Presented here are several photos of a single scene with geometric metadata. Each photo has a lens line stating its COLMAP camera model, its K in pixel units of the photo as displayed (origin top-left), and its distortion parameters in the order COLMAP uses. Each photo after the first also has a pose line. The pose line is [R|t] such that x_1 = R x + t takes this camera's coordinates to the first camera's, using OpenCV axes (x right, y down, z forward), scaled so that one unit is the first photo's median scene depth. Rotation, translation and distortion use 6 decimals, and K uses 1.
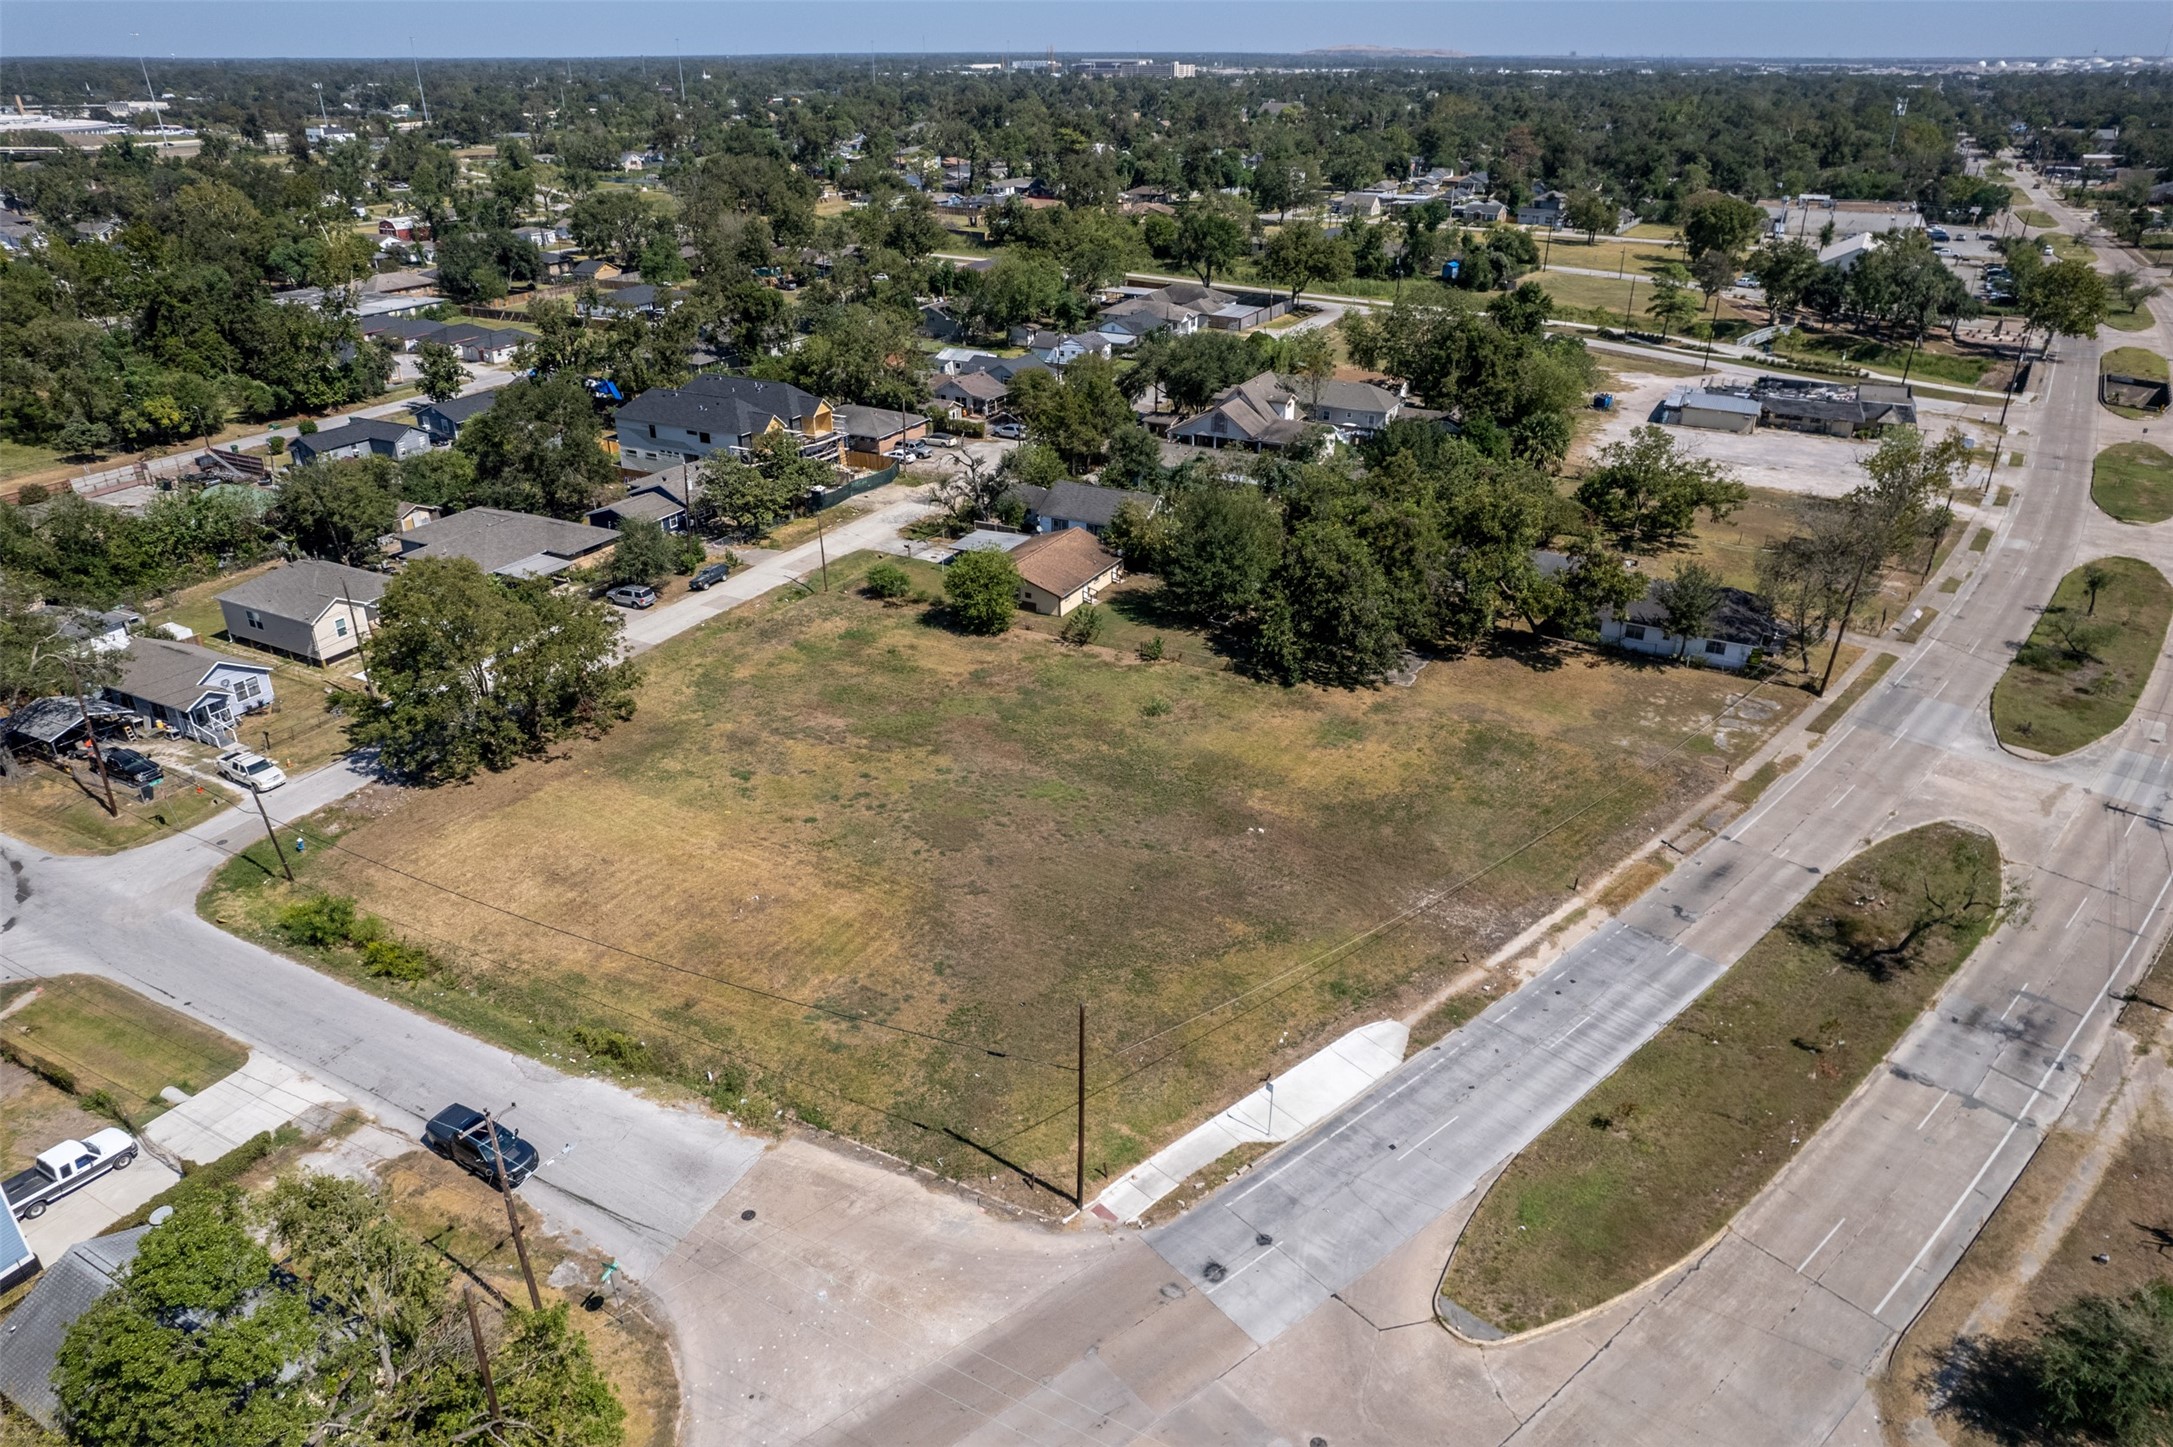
lens RADIAL K [[1411.4, 0, 1084.9], [0, 1411.4, 711.6], [0, 0, 1]] dist [-0.079442, 0.070859]
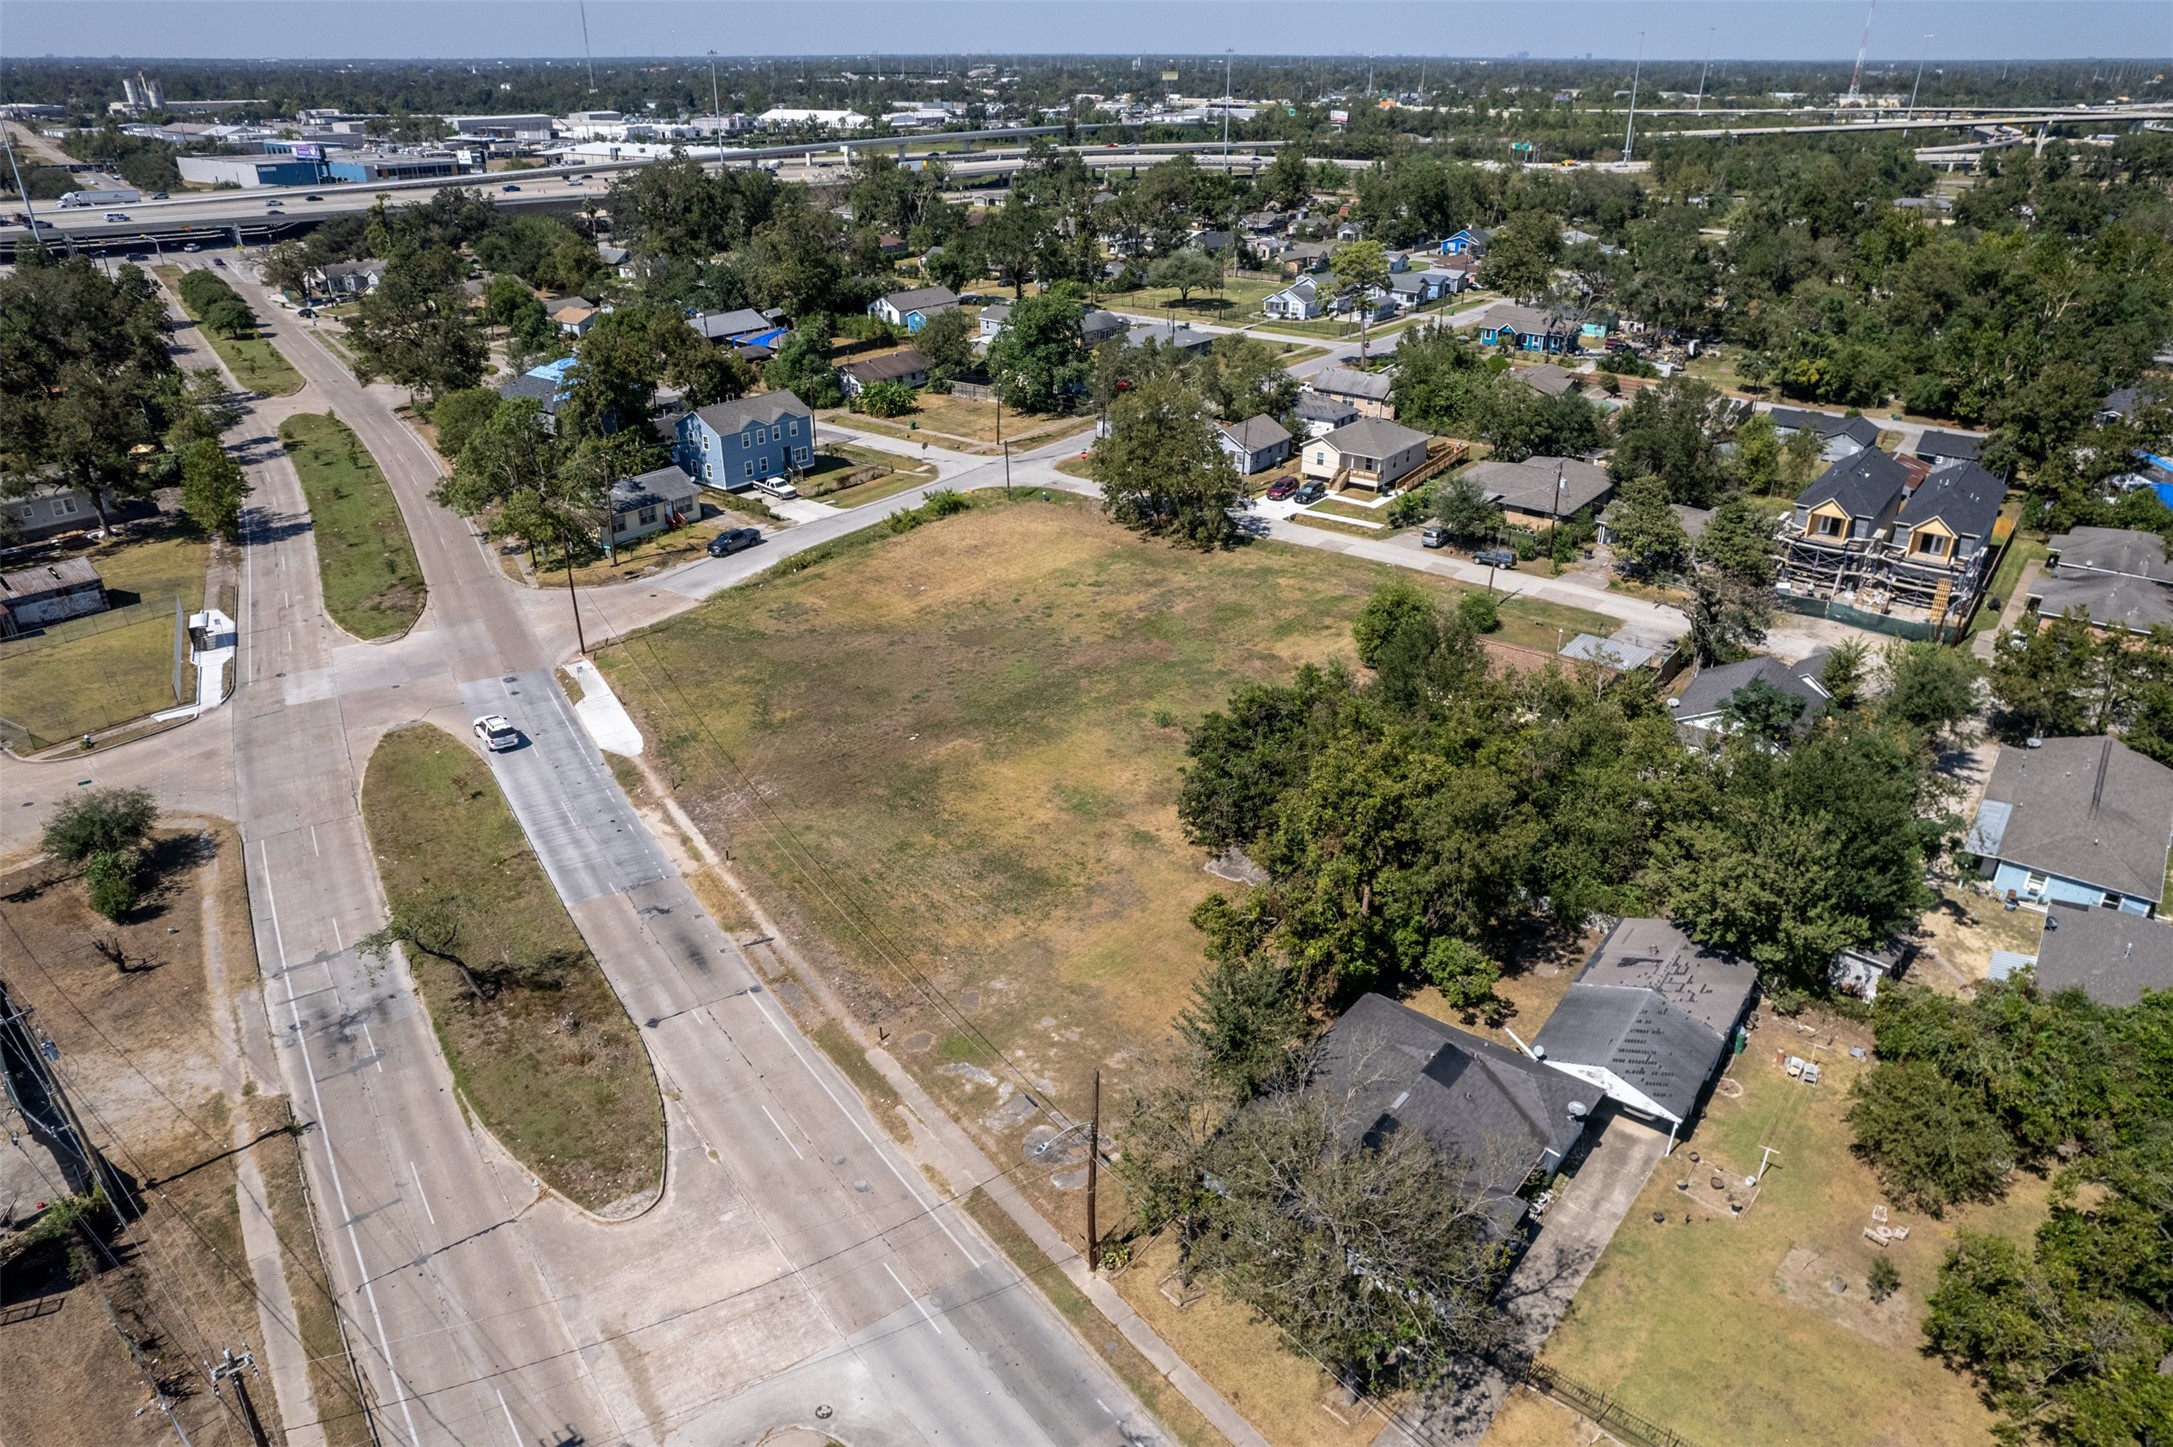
lens RADIAL K [[1423.4, 0, 1086.5], [0, 1423.4, 723.5], [0, 0, 1]] dist [-0.082919, 0.070506]
pose [[-0.167094, 0.426746, -0.888801, 1.126768], [-0.424194, 0.782657, 0.455530, -0.511735], [0.890022, 0.453140, 0.050246, 1.074105]]
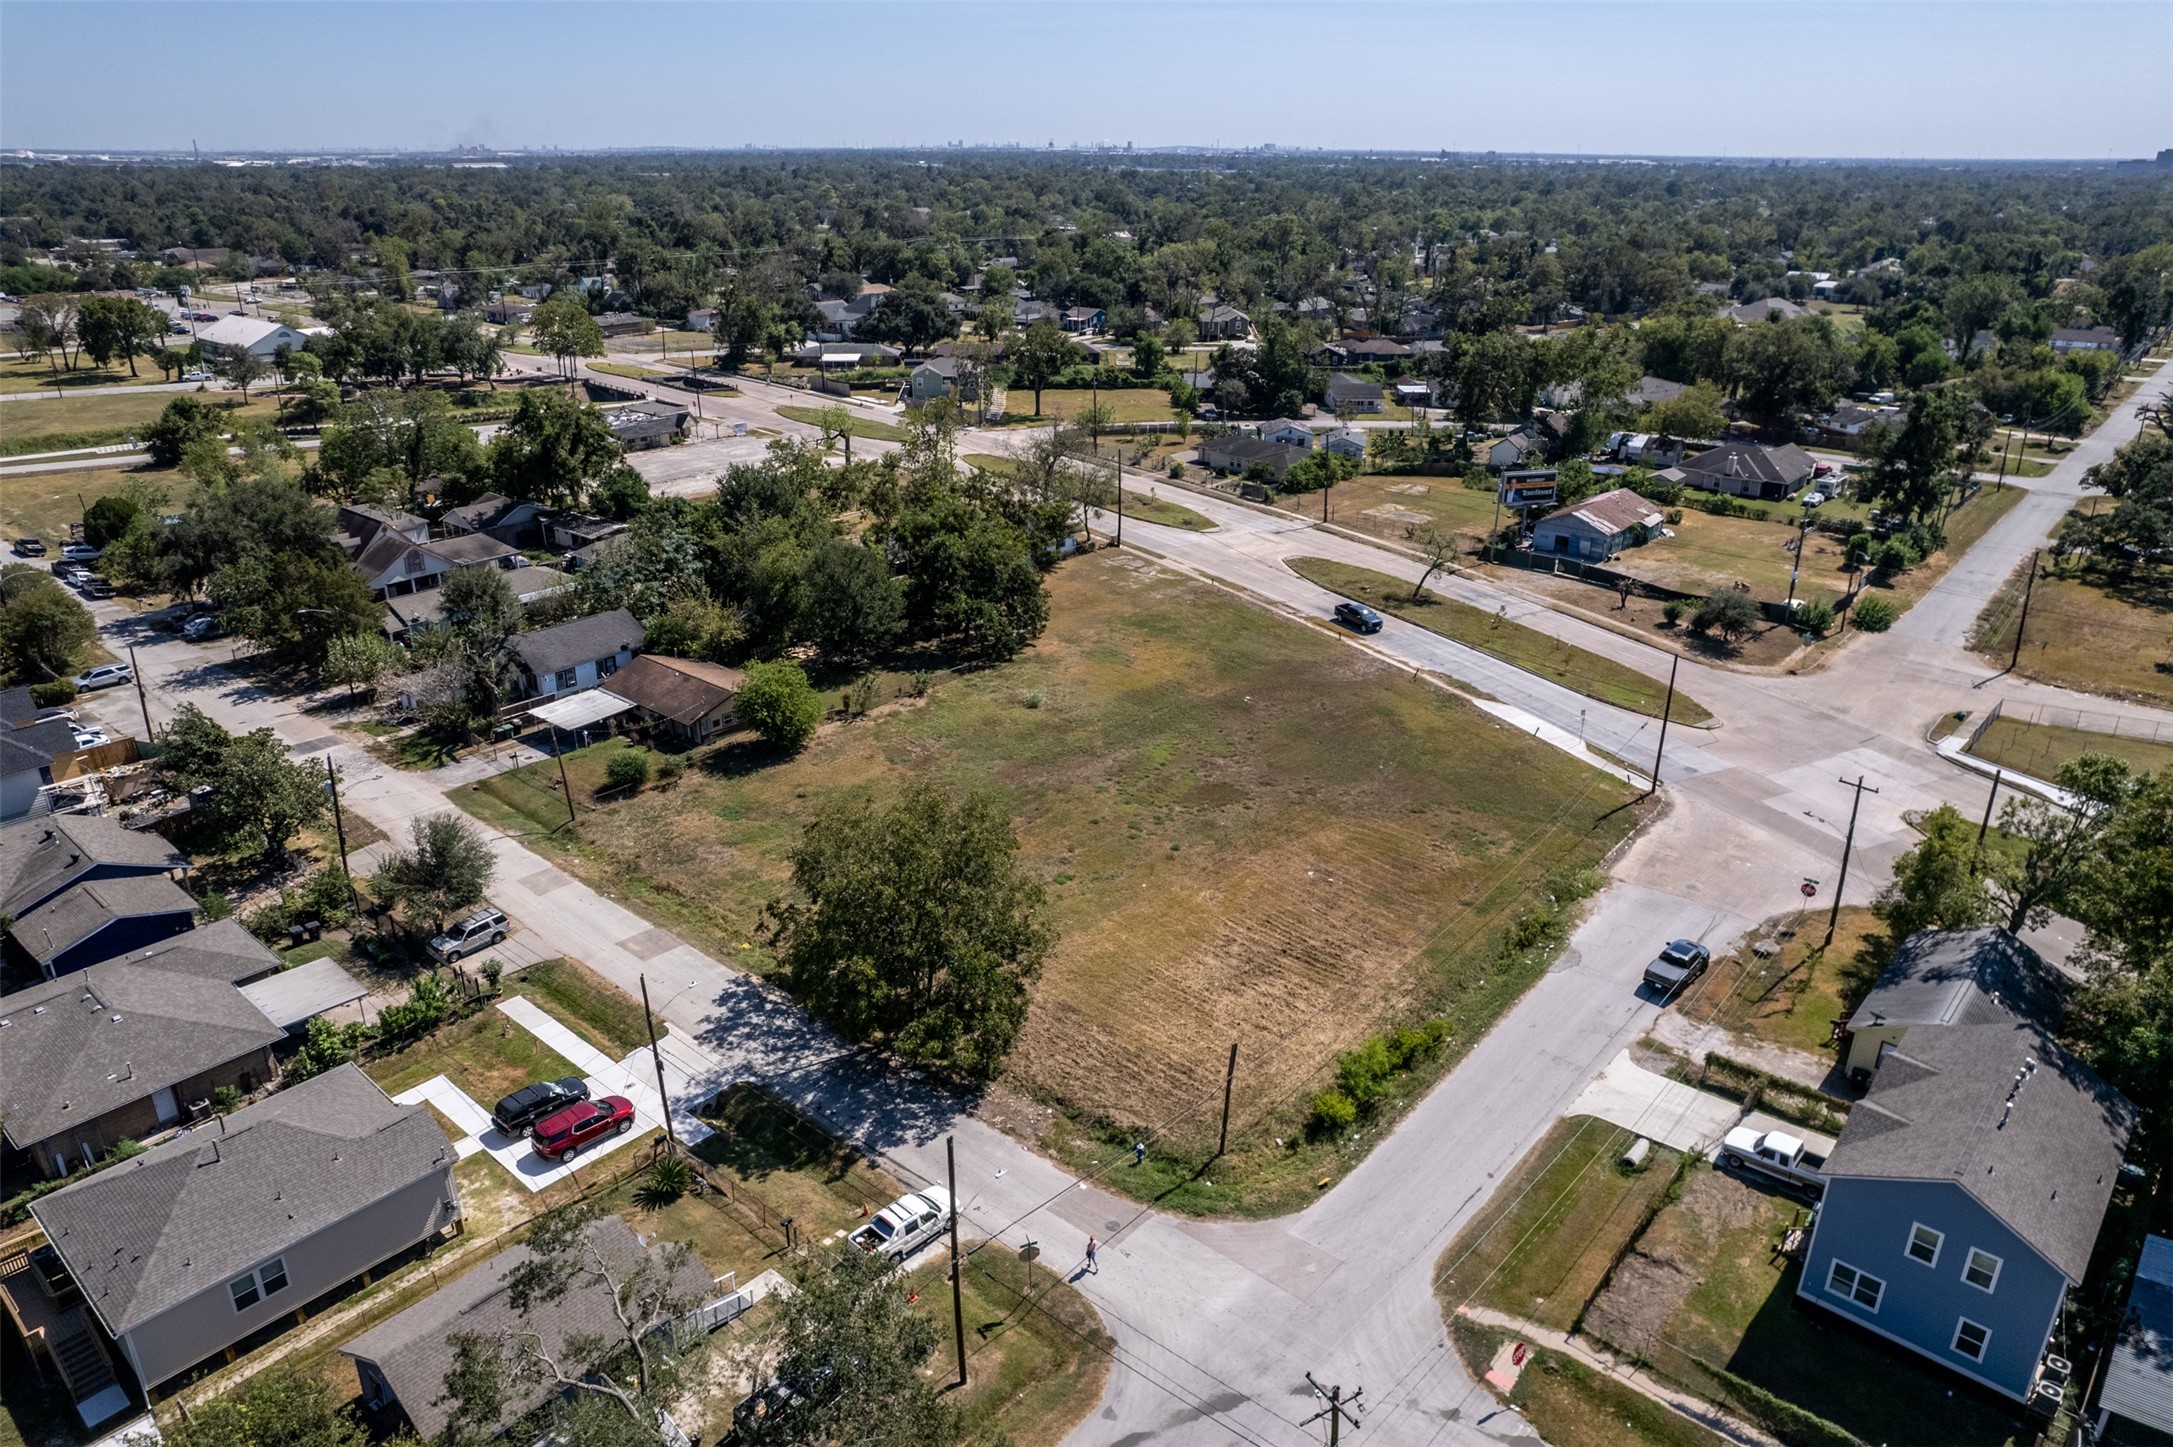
lens RADIAL K [[1429.5, 0, 1076.8], [0, 1429.5, 710.8], [0, 0, 1]] dist [-0.079788, 0.069660]
pose [[0.228351, -0.360786, 0.904262, -1.164199], [0.415469, 0.876095, 0.244630, -0.309553], [-0.880478, 0.319831, 0.349953, 0.678062]]
